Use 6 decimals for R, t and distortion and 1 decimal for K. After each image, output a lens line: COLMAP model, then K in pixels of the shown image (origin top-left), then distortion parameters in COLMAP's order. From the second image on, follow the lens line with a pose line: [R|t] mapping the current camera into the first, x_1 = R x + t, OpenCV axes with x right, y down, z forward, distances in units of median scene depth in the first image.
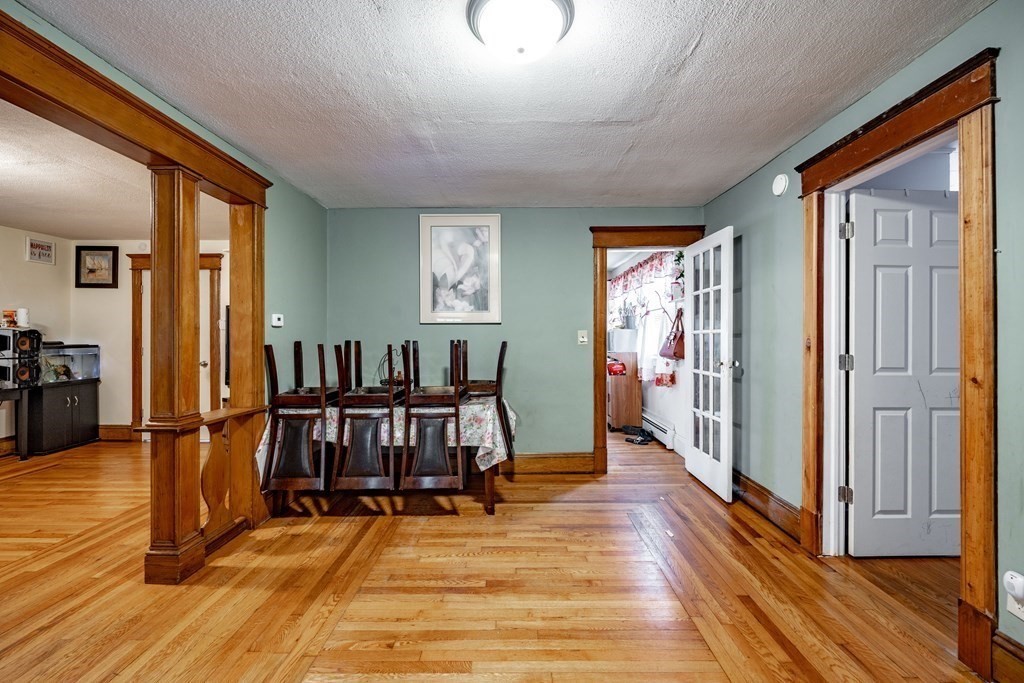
lens RADIAL K [[426.4, 0, 486.3], [0, 426.4, 342.4], [0, 0, 1]] dist [-0.000726, -0.000359]
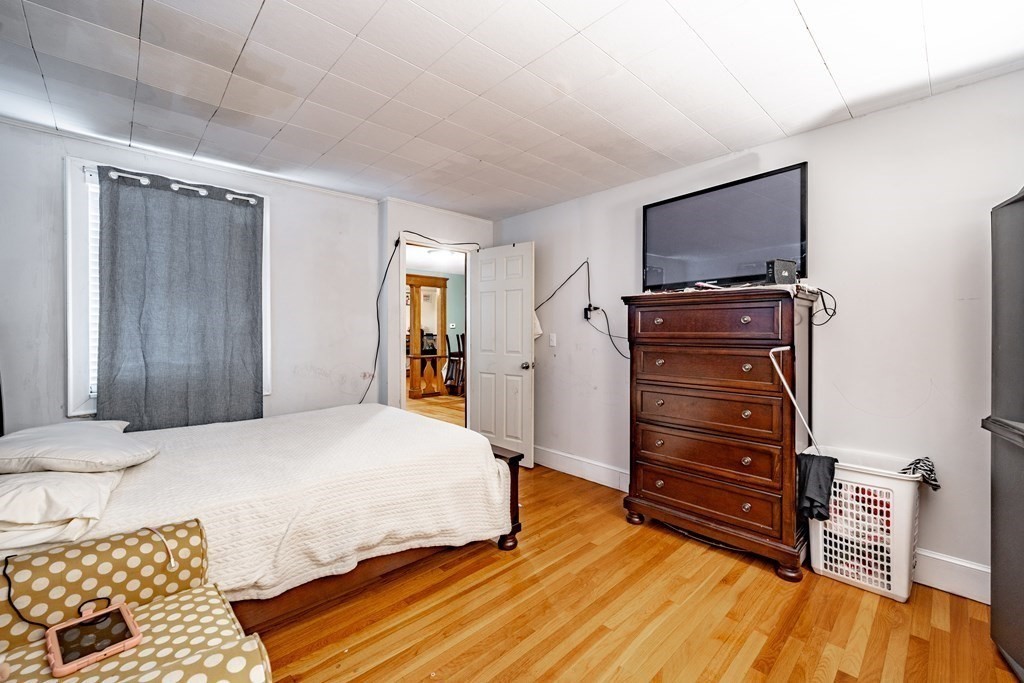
lens RADIAL K [[417.7, 0, 512.0], [0, 417.7, 341.5], [0, 0, 1]] dist [-0.000336, -0.000711]
pose [[0.709941, 0.017736, -0.704038, 1.773971], [-0.009939, 0.999836, 0.015166, 0.005424], [0.704191, -0.003770, 0.710000, -0.695541]]
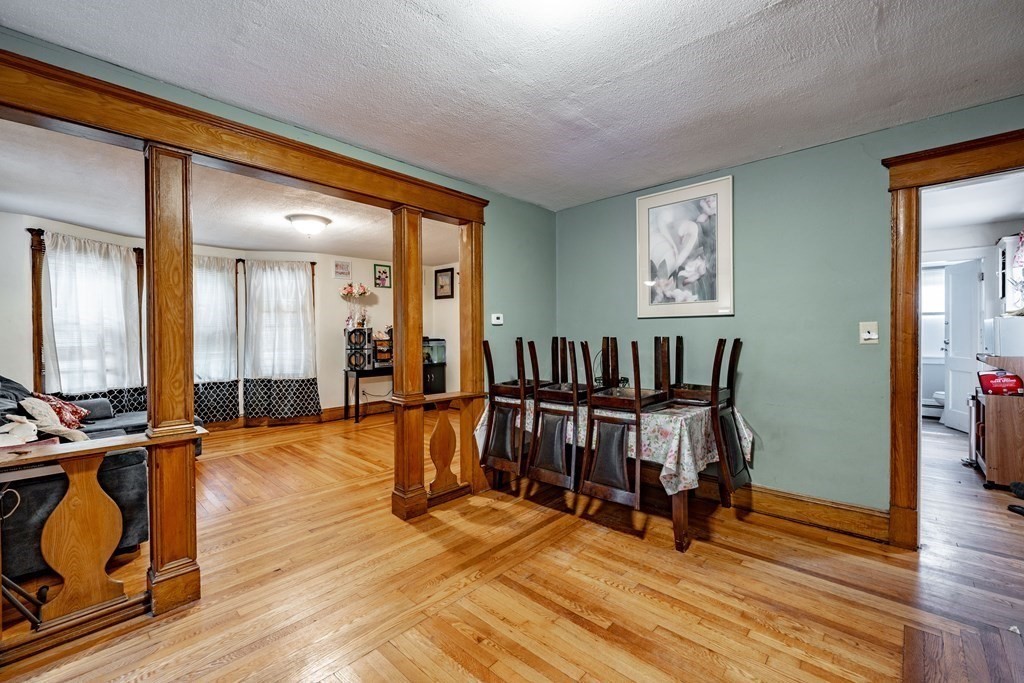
lens RADIAL K [[417.7, 0, 512.0], [0, 417.7, 341.5], [0, 0, 1]] dist [-0.000336, -0.000711]
pose [[0.747954, 0.009261, -0.663686, 0.294579], [-0.001005, 0.999917, 0.012820, -0.006961], [0.663749, -0.008922, 0.747902, 0.190027]]
